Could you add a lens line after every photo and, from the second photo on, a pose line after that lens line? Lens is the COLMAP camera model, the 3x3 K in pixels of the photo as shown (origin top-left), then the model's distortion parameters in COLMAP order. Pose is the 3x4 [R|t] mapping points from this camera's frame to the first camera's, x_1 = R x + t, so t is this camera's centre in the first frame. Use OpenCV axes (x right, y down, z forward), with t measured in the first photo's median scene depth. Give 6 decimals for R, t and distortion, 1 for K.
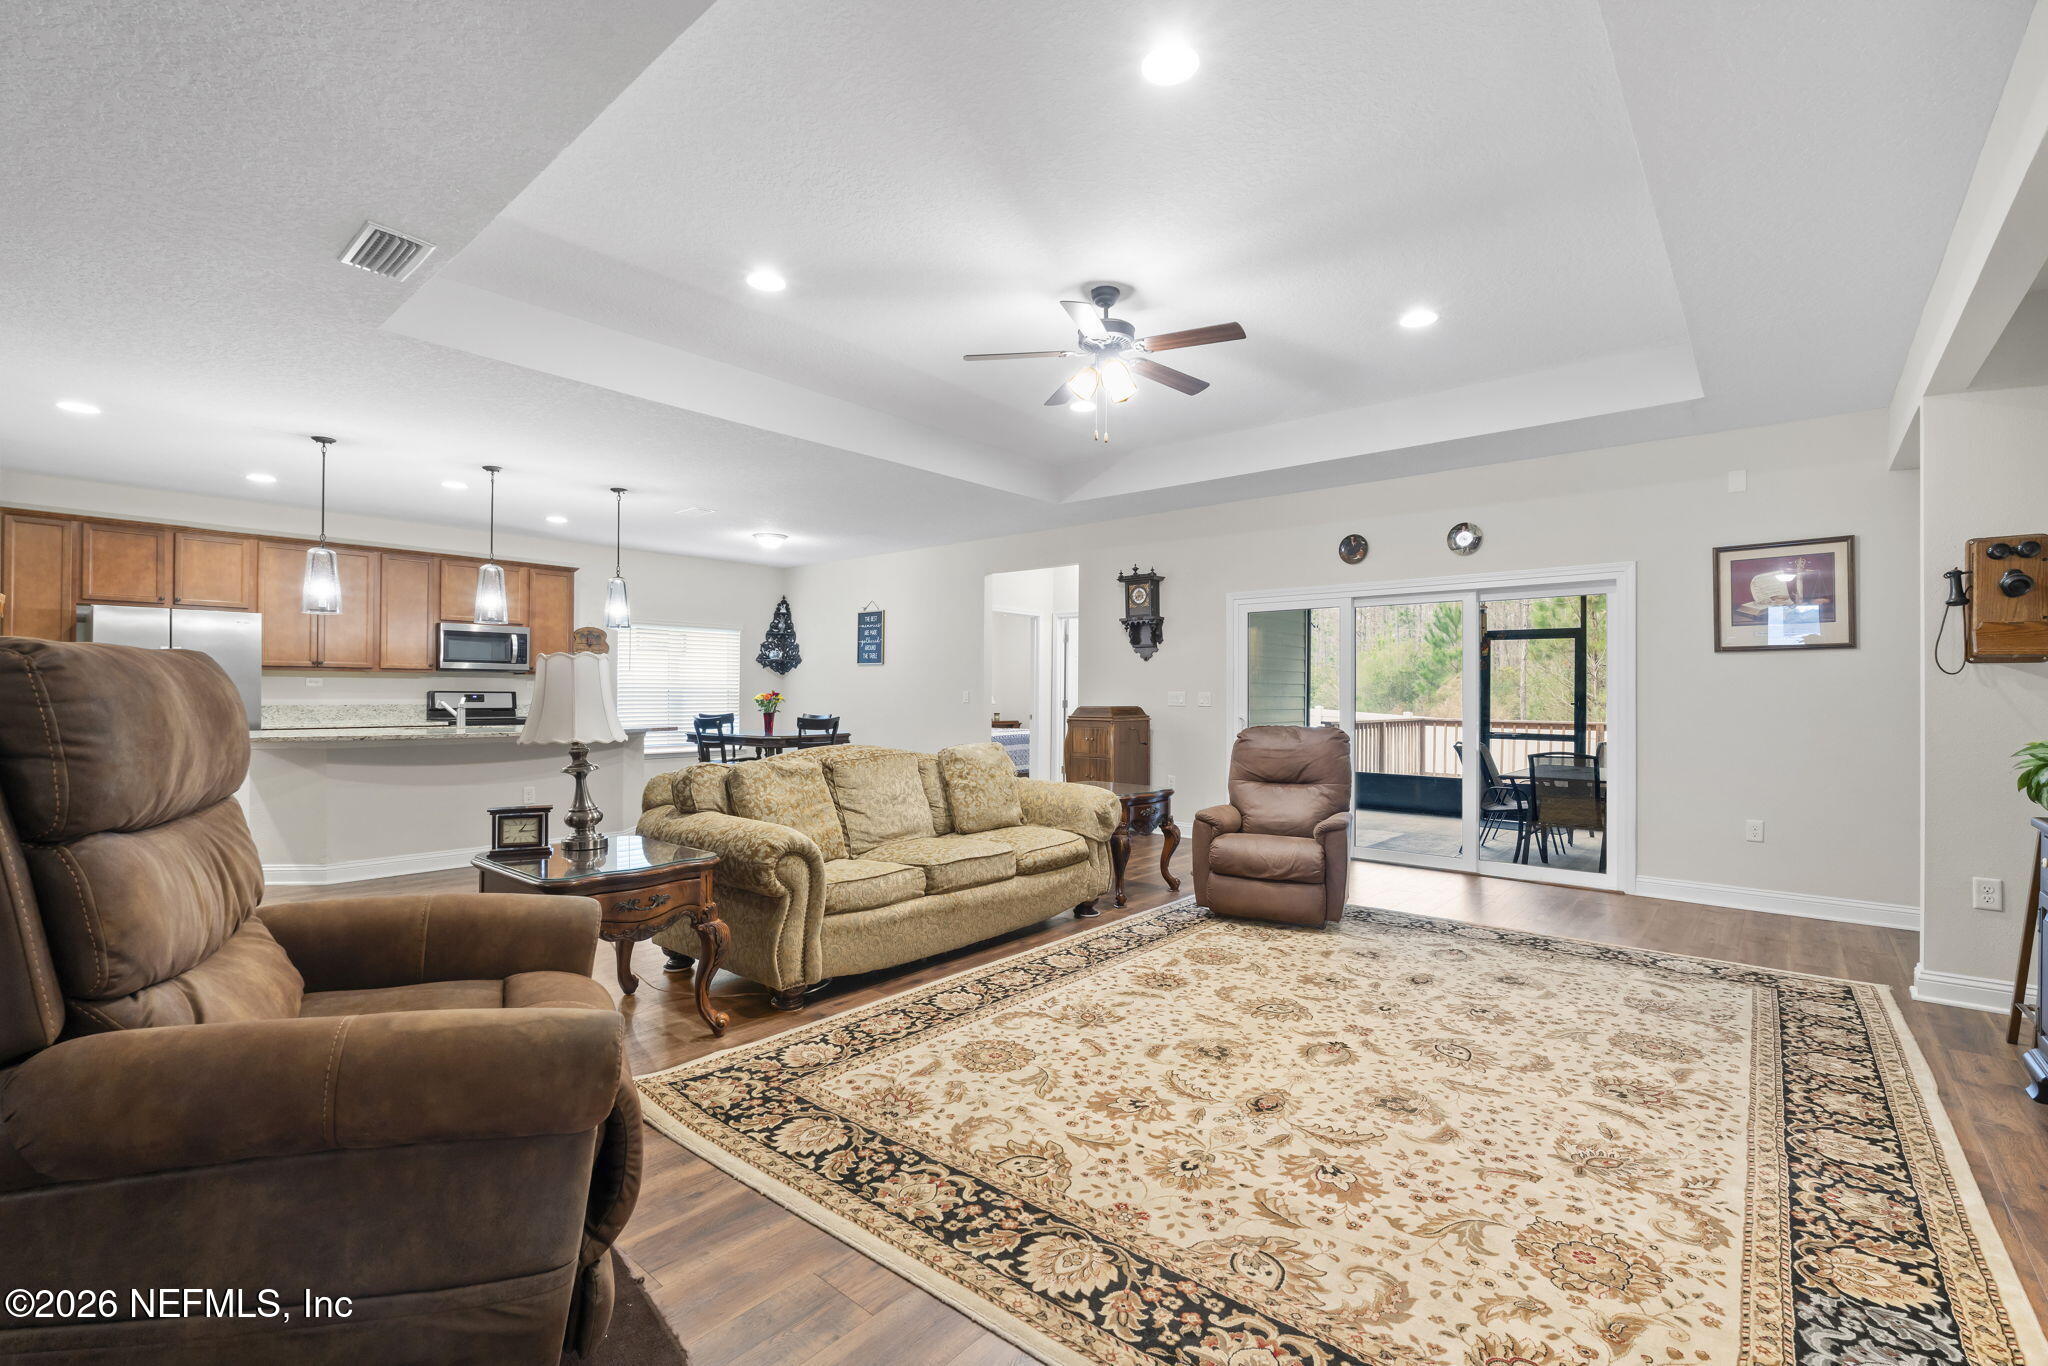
lens RADIAL K [[899.1, 0, 1010.9], [0, 899.1, 678.5], [0, 0, 1]] dist [-0.004926, -0.000400]
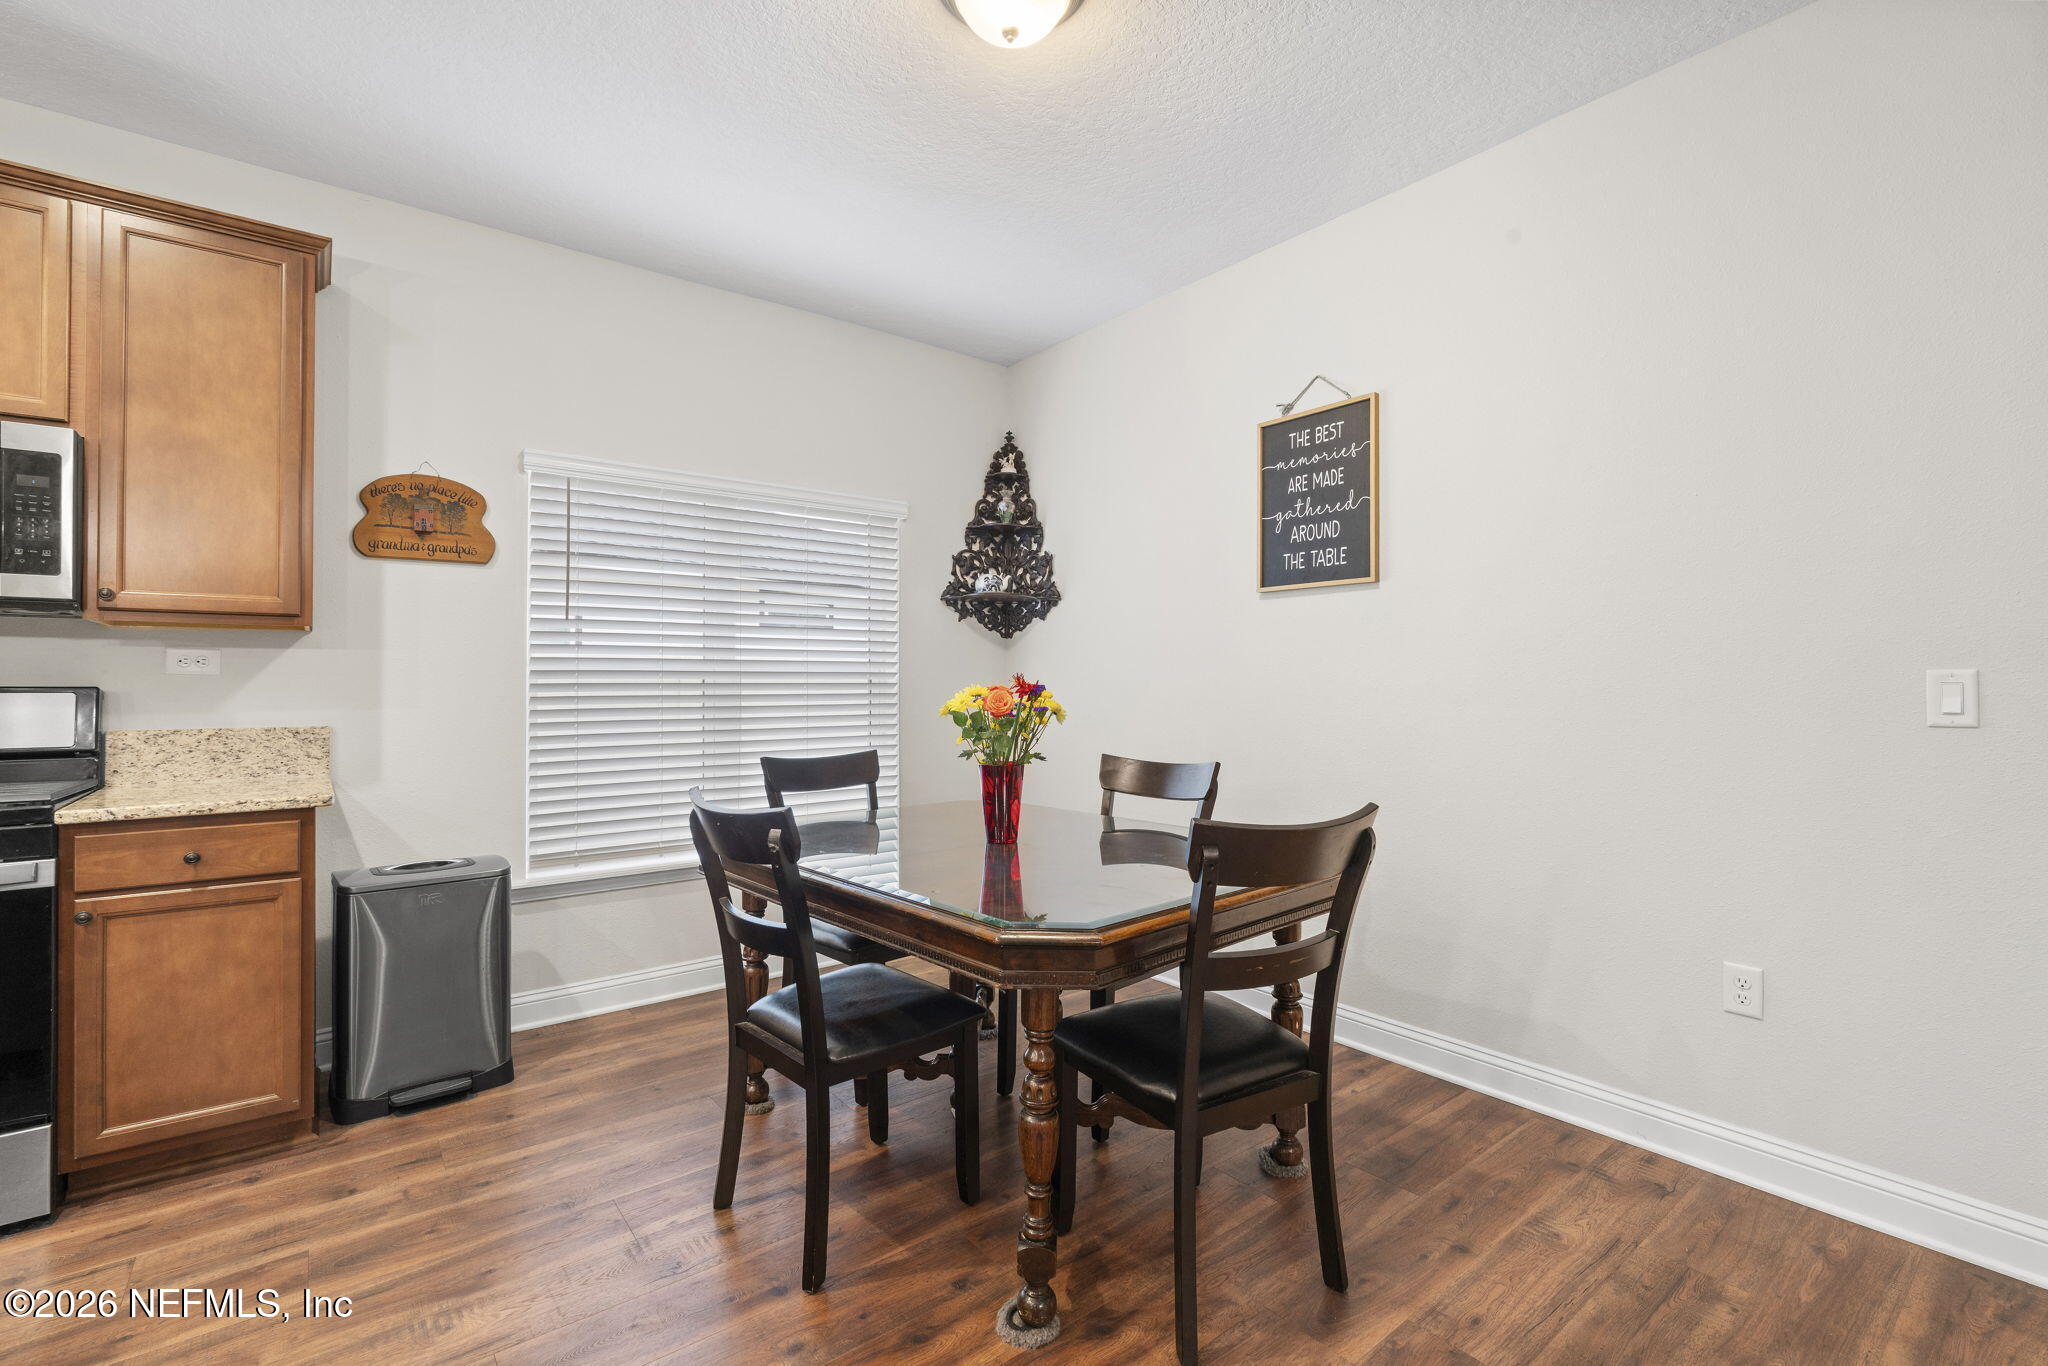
lens RADIAL K [[899.1, 0, 1010.9], [0, 899.1, 678.5], [0, 0, 1]] dist [-0.004926, -0.000400]
pose [[0.982498, -0.007386, -0.186126, -0.201163], [0.009181, 0.999919, 0.008784, 0.011005], [0.186046, -0.010339, 0.982487, 0.690163]]
